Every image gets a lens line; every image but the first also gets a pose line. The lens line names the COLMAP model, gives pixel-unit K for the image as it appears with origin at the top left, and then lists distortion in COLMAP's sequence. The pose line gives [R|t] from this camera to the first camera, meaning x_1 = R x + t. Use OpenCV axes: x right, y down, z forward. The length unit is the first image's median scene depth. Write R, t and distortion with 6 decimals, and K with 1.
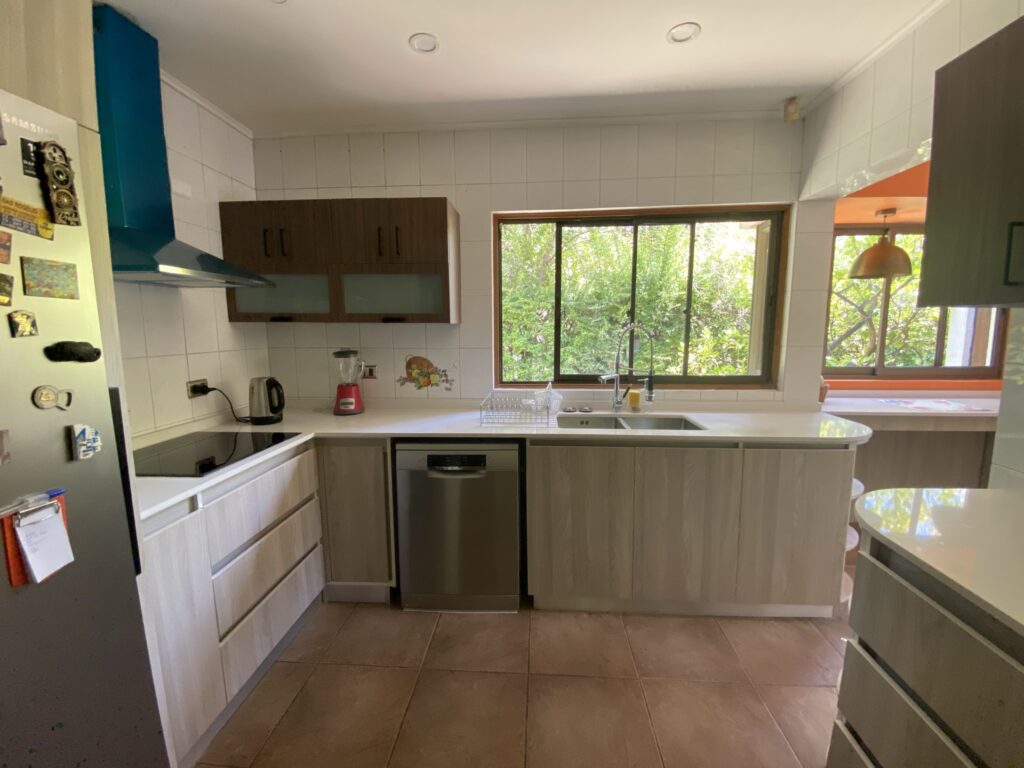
lens RADIAL K [[416.8, 0, 511.3], [0, 416.8, 386.0], [0, 0, 1]] dist [0.003374, -0.011108]
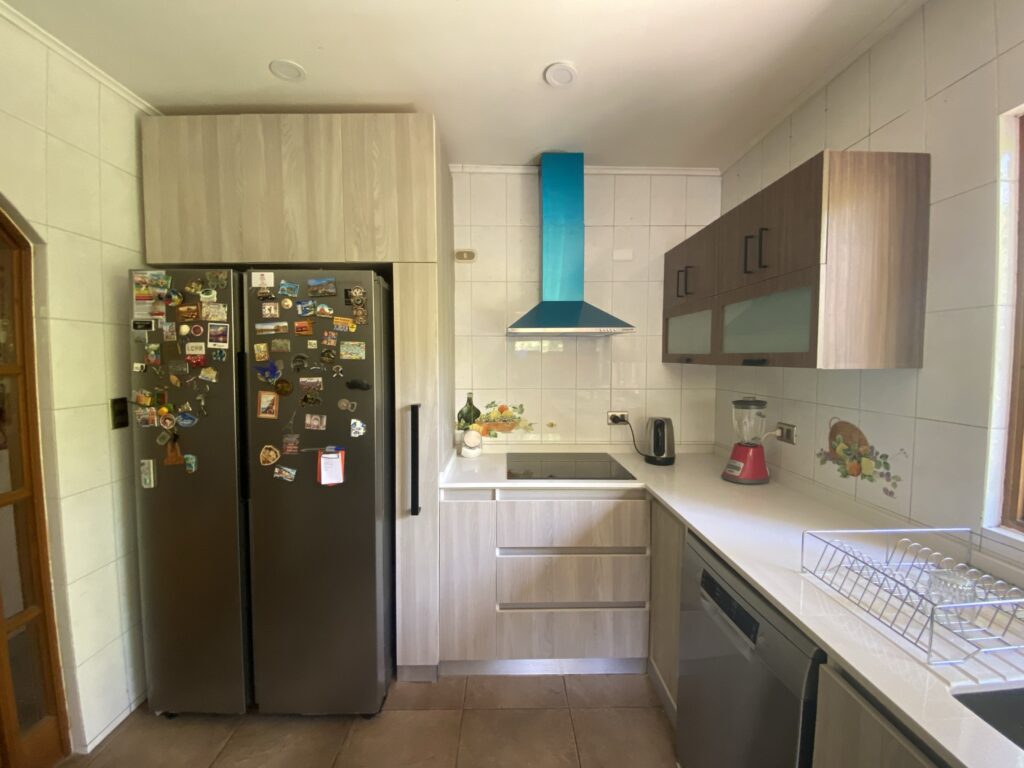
lens RADIAL K [[416.8, 0, 547.8], [0, 416.8, 378.1], [0, 0, 1]] dist [0.003374, -0.011108]
pose [[0.080497, 0.047505, -0.995622, 0.354346], [-0.137961, 0.989781, 0.036072, -0.103251], [0.987161, 0.134453, 0.086228, 0.567389]]
